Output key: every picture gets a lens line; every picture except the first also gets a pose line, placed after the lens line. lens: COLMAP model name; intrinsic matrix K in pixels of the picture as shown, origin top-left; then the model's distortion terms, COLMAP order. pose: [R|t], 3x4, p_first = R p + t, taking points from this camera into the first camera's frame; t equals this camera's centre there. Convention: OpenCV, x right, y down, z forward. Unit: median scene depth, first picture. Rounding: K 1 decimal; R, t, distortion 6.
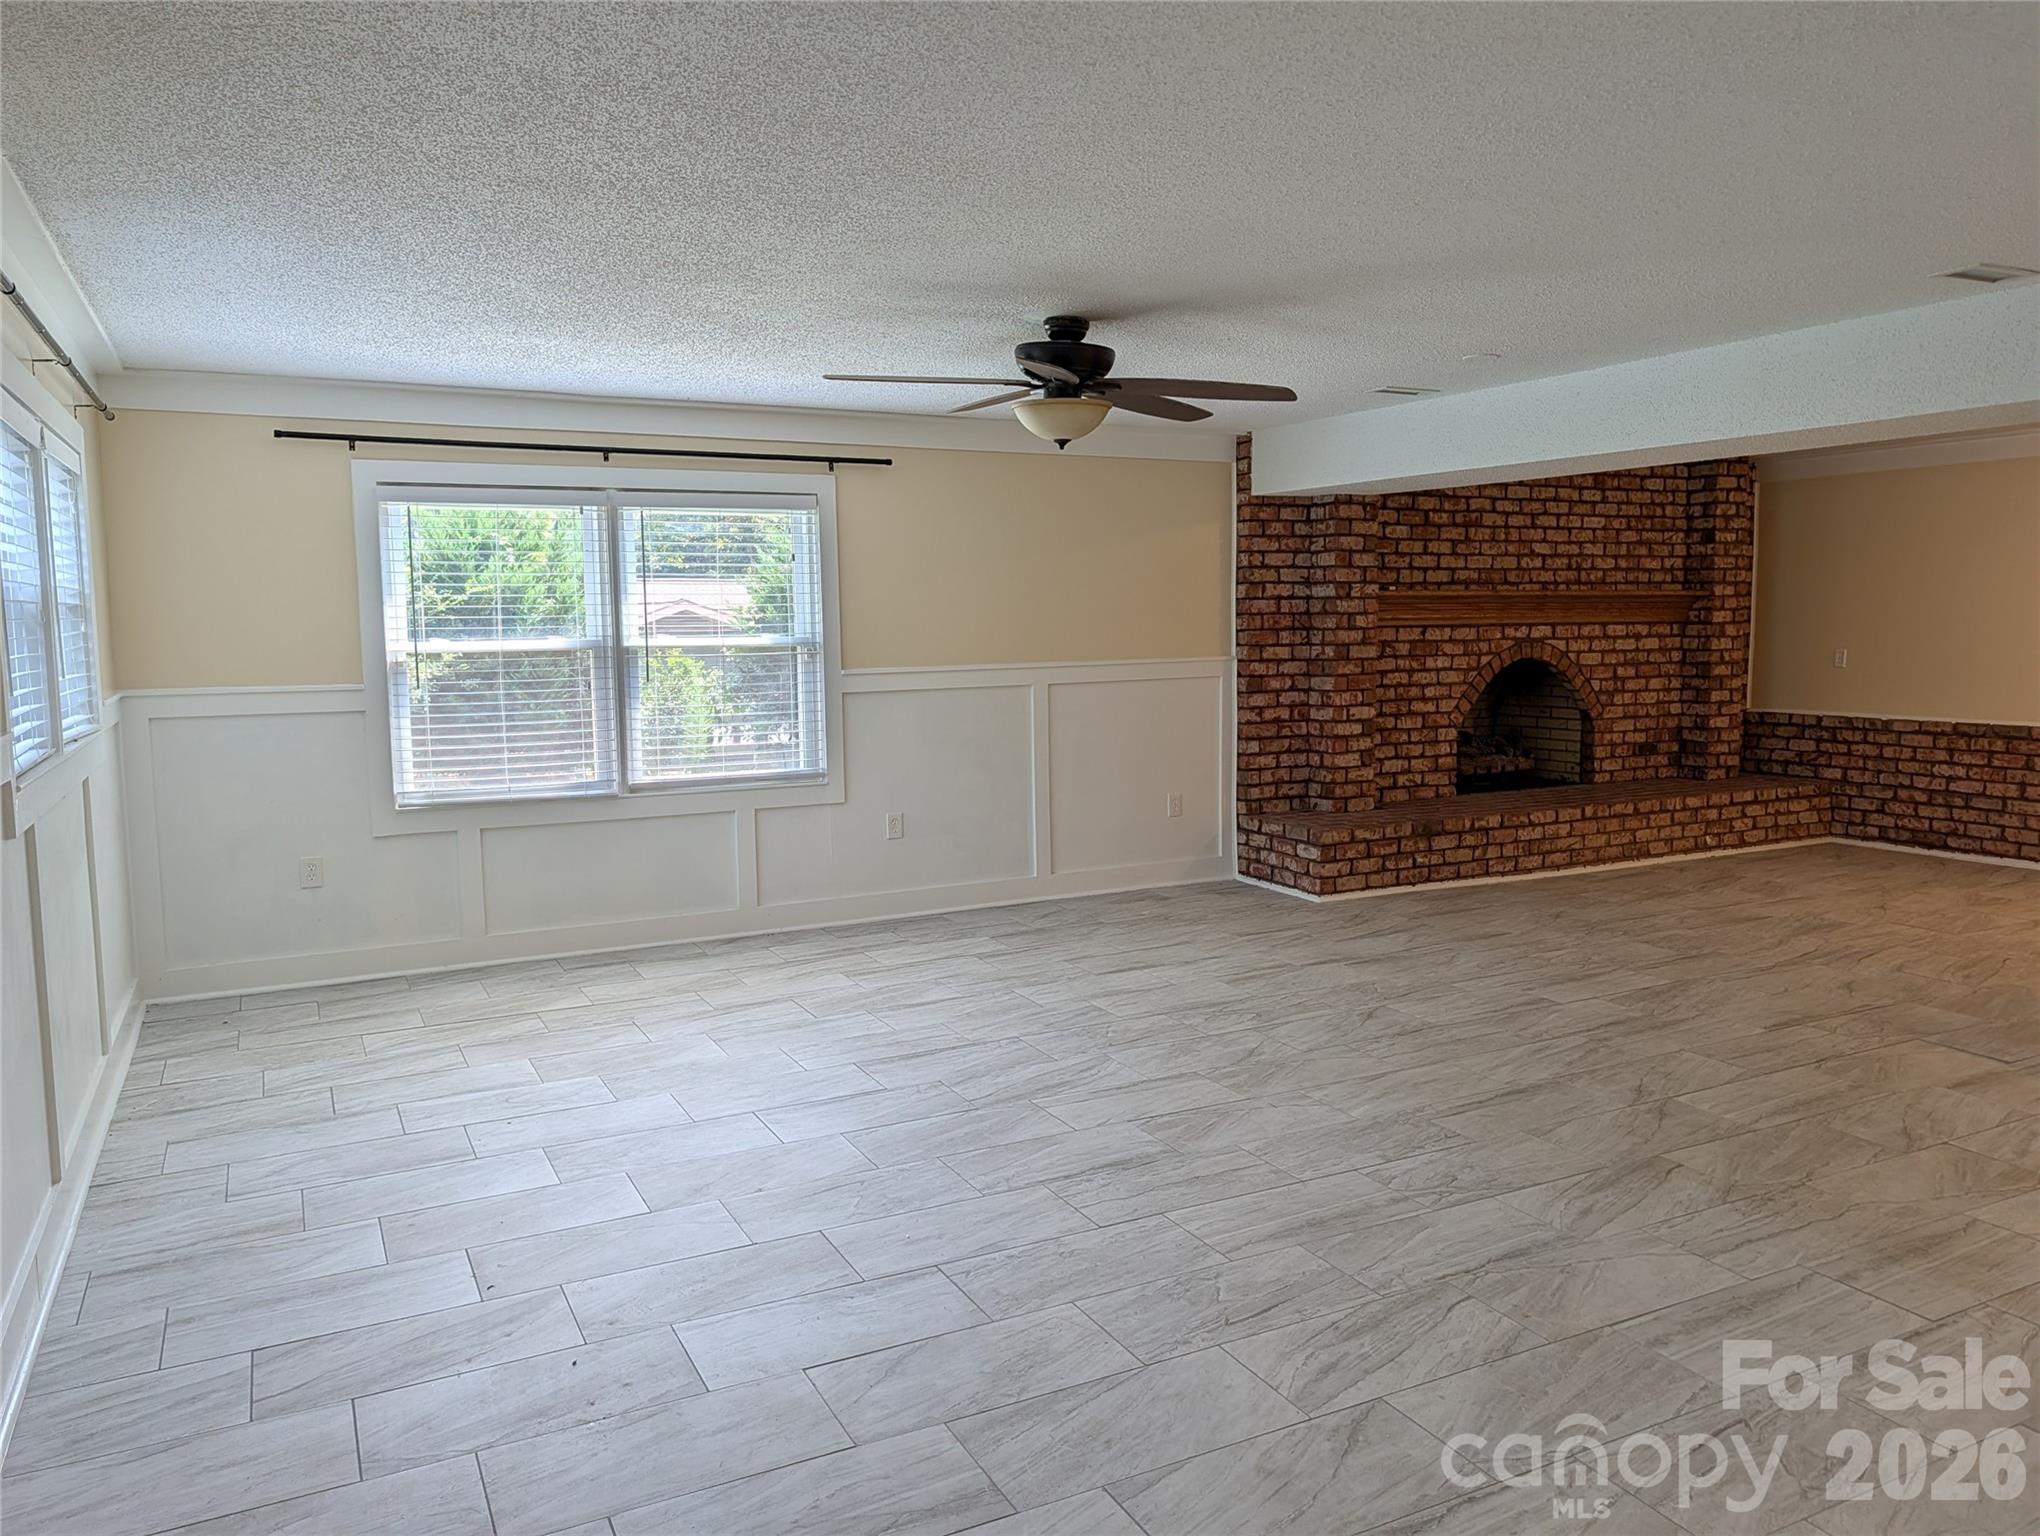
lens RADIAL K [[1474.6, 0, 1012.2], [0, 1474.6, 765.2], [0, 0, 1]] dist [0.011494, -0.006488]
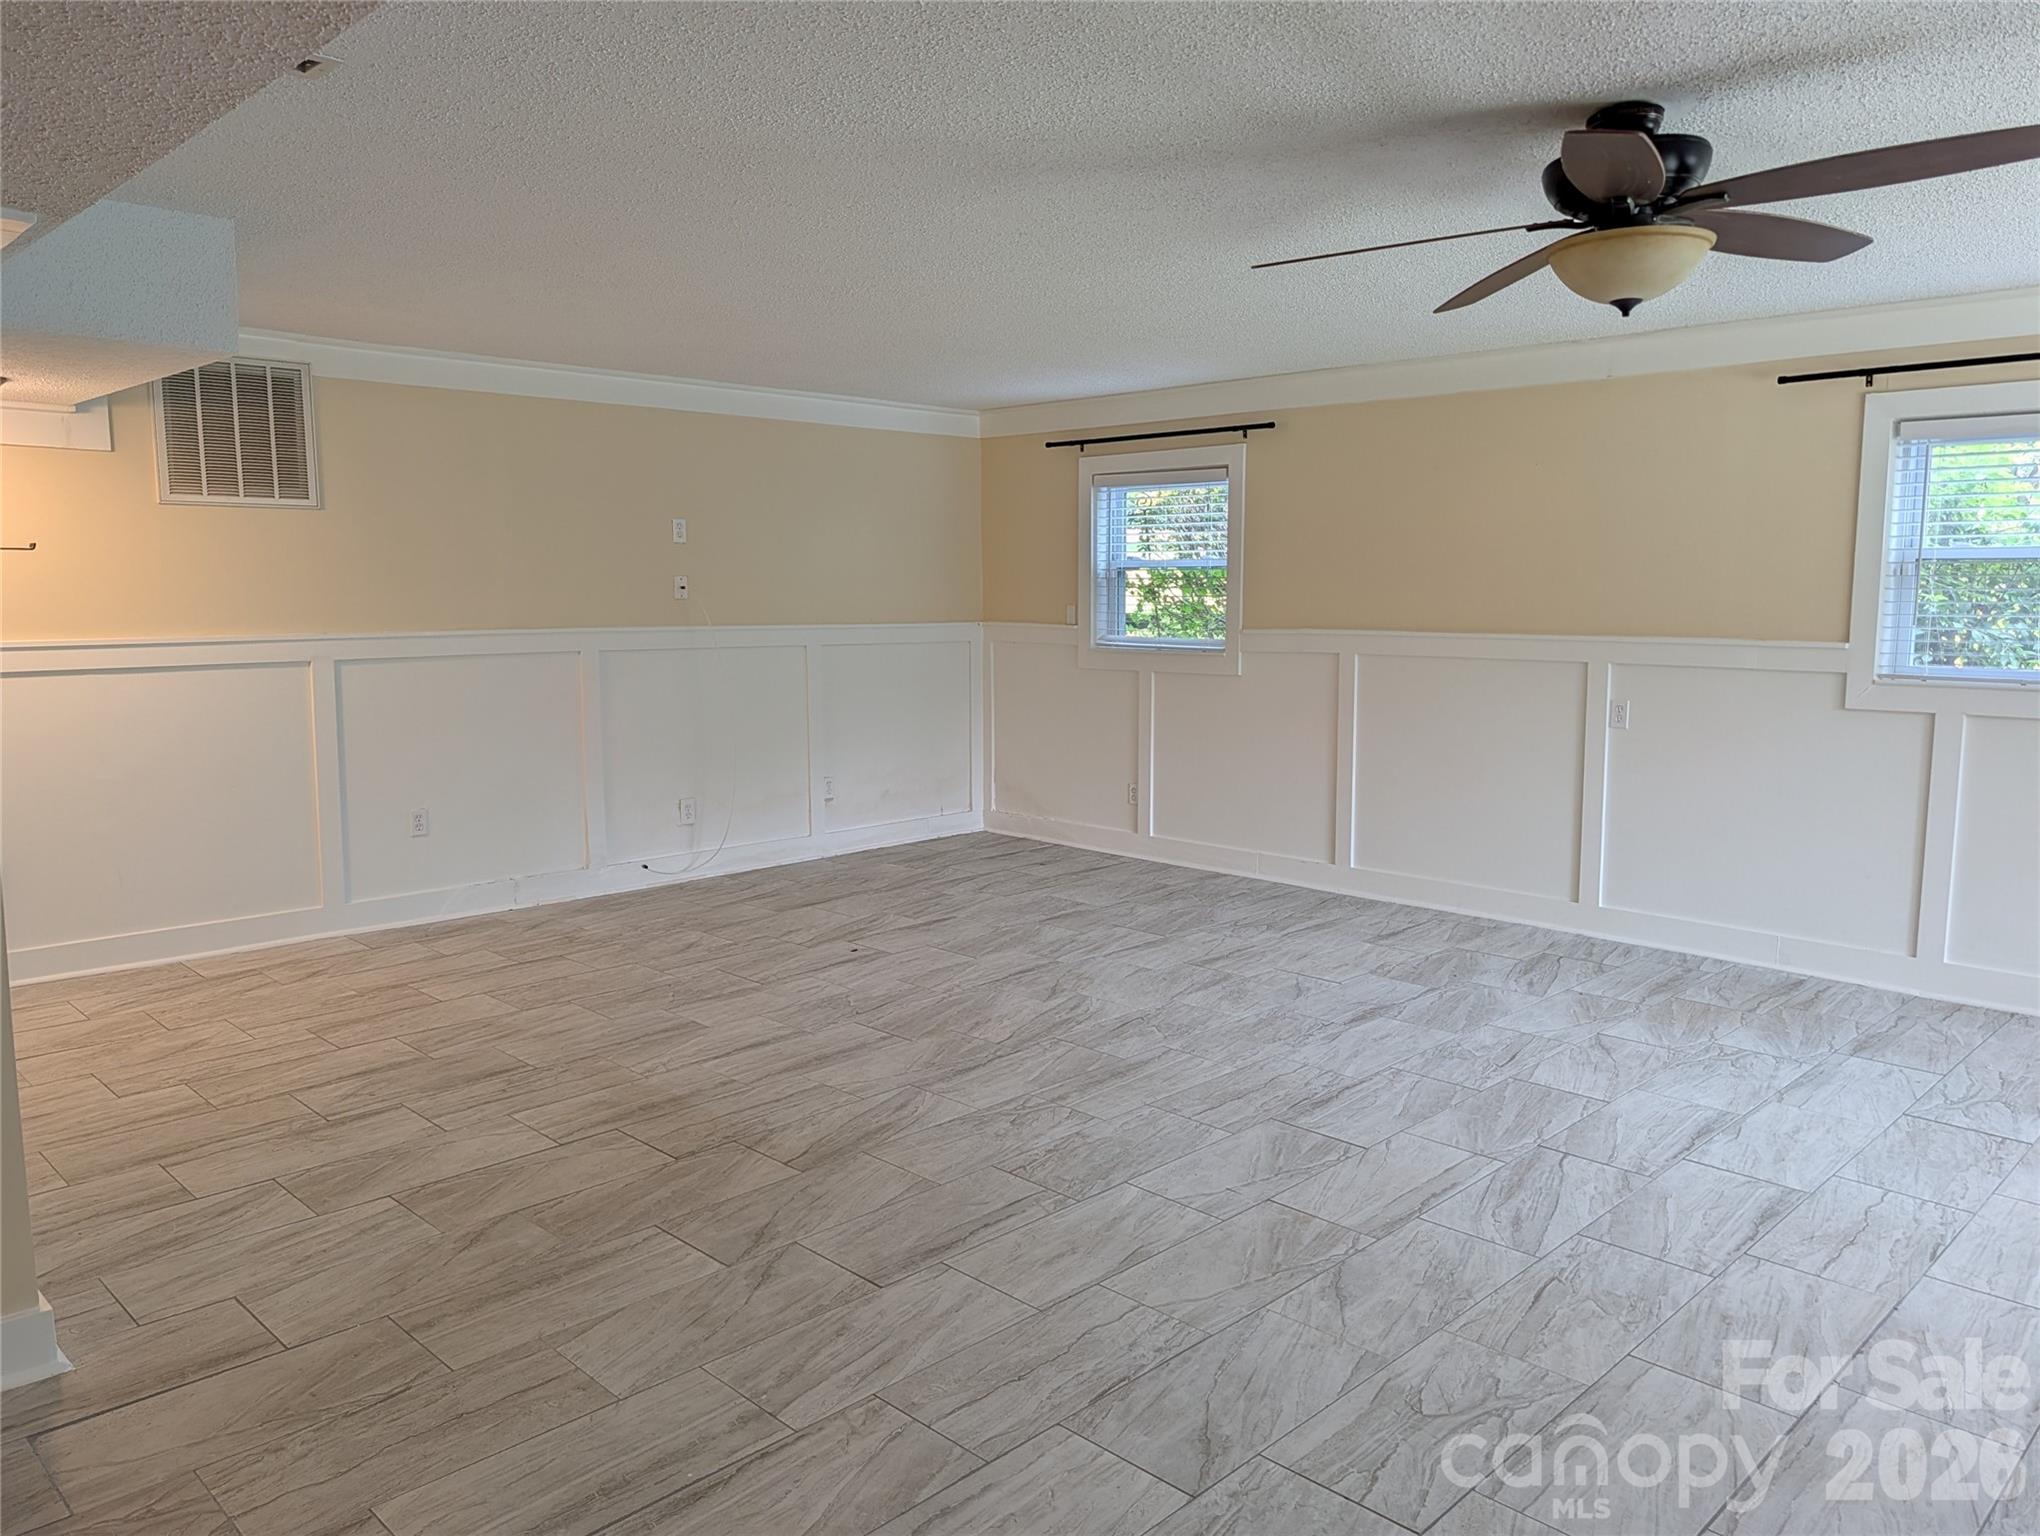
lens RADIAL K [[1461.0, 0, 1059.2], [0, 1461.0, 778.8], [0, 0, 1]] dist [-0.003459, -0.002661]
pose [[-0.941954, 0.052472, -0.331617, 0.273171], [-0.027788, 0.972138, 0.232755, -0.089524], [0.334591, 0.228459, -0.914251, 0.867528]]
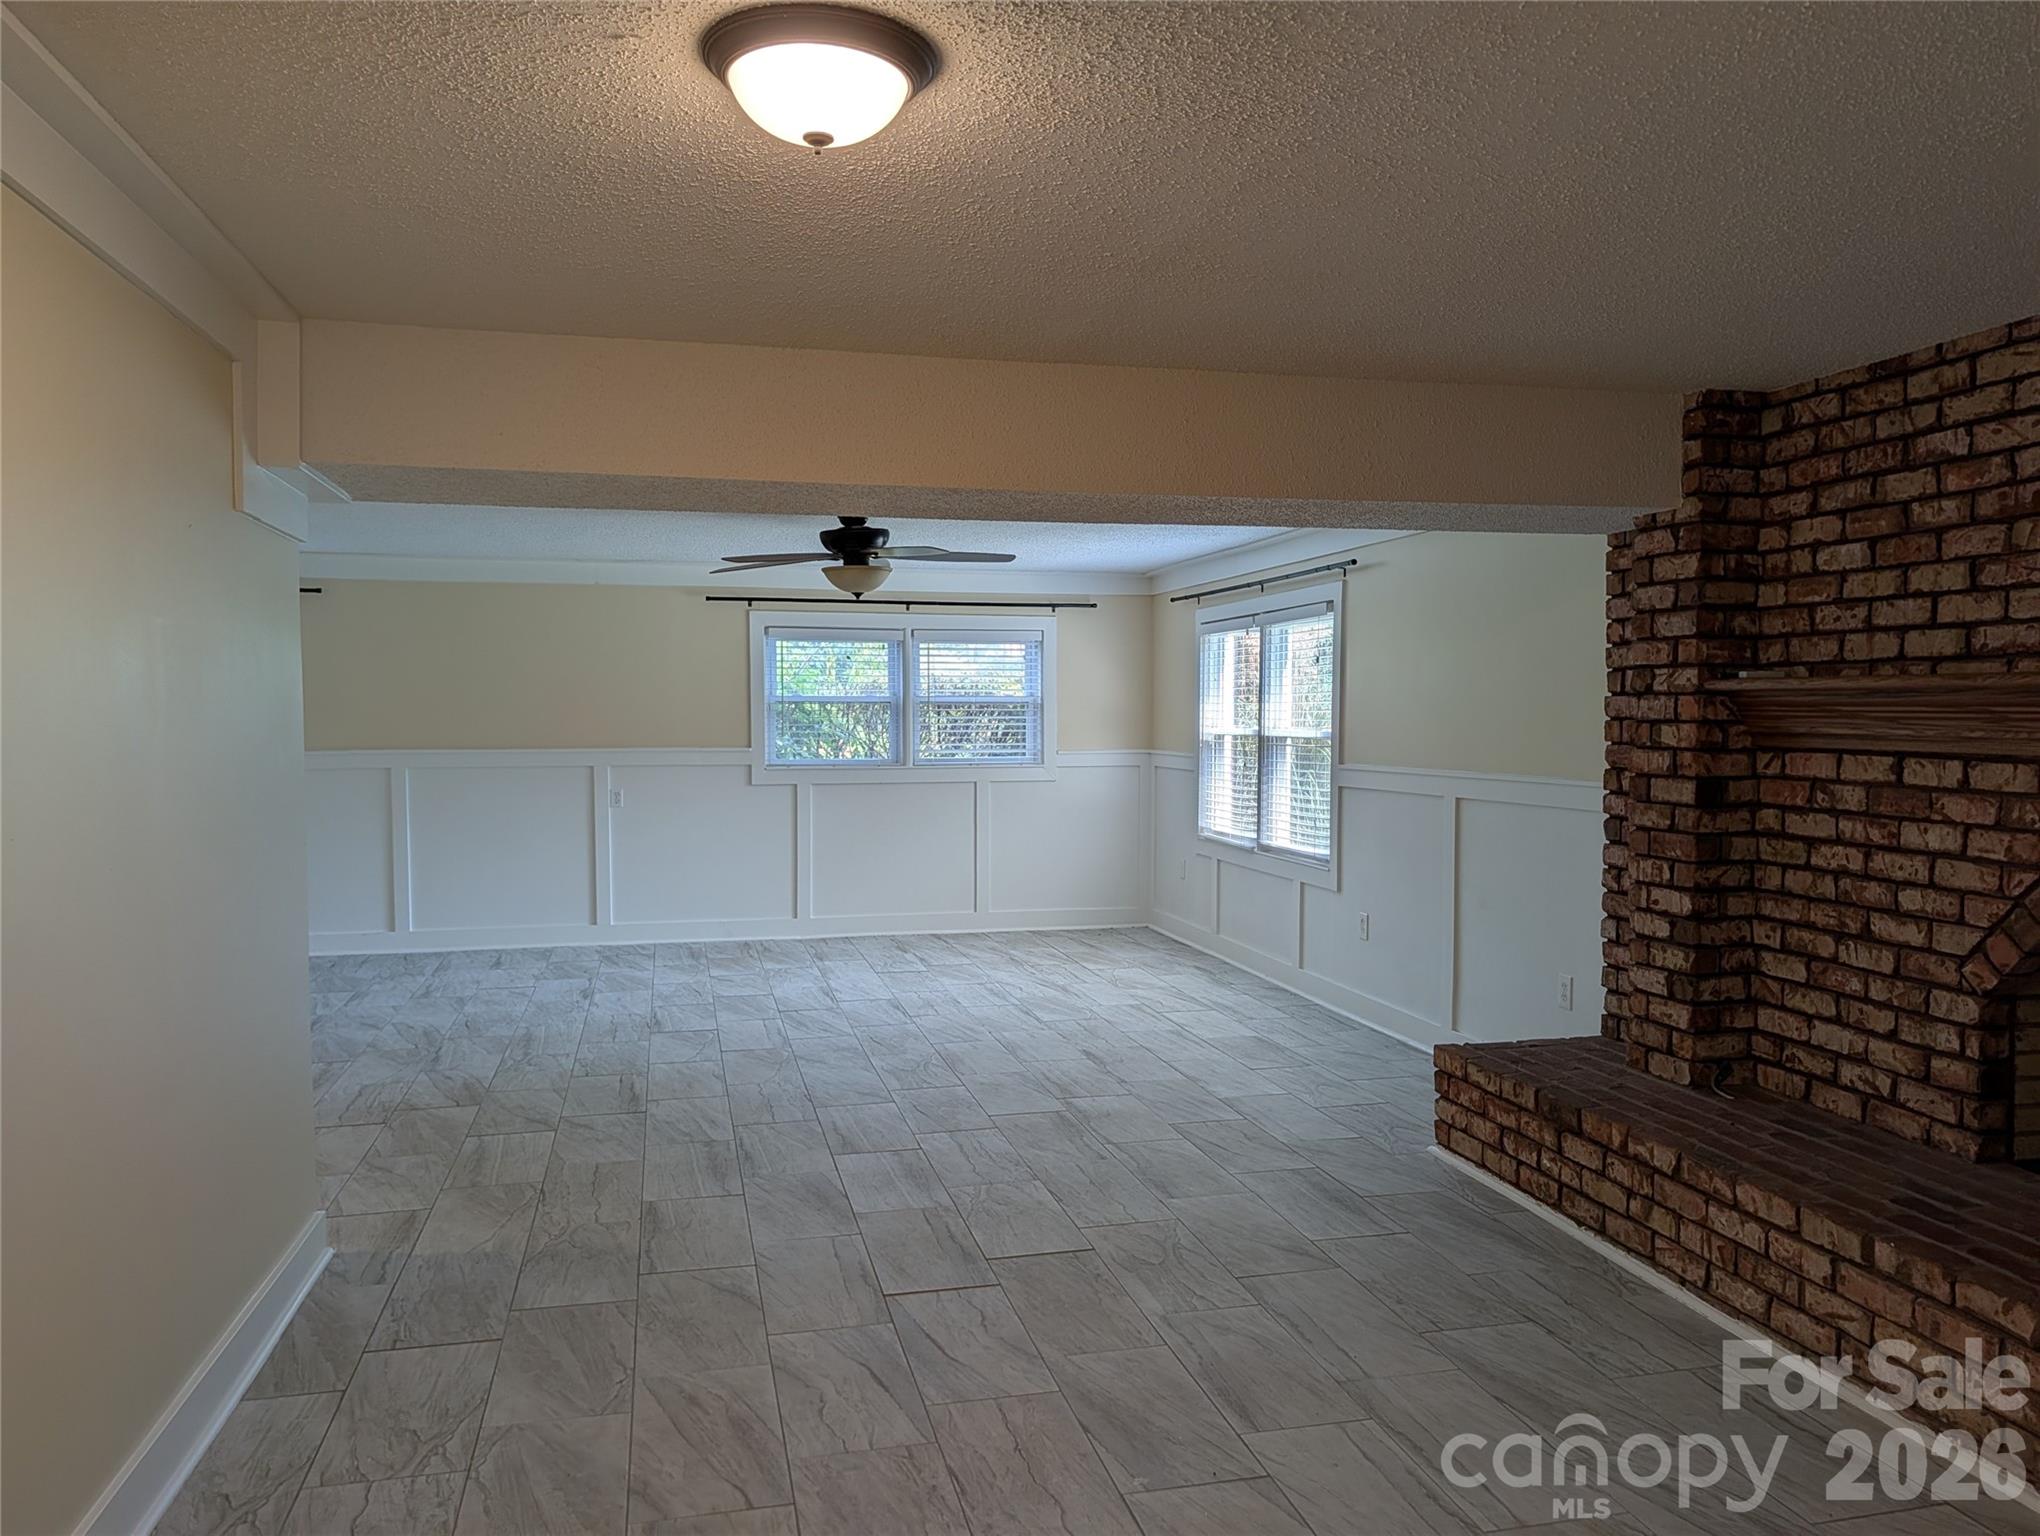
lens RADIAL K [[1474.6, 0, 1012.2], [0, 1474.6, 765.2], [0, 0, 1]] dist [0.011494, -0.006488]
pose [[-0.232279, 0.047699, -0.971479, 0.786157], [-0.098860, 0.992467, 0.072366, -0.096487], [0.967612, 0.112849, -0.225813, 0.837175]]
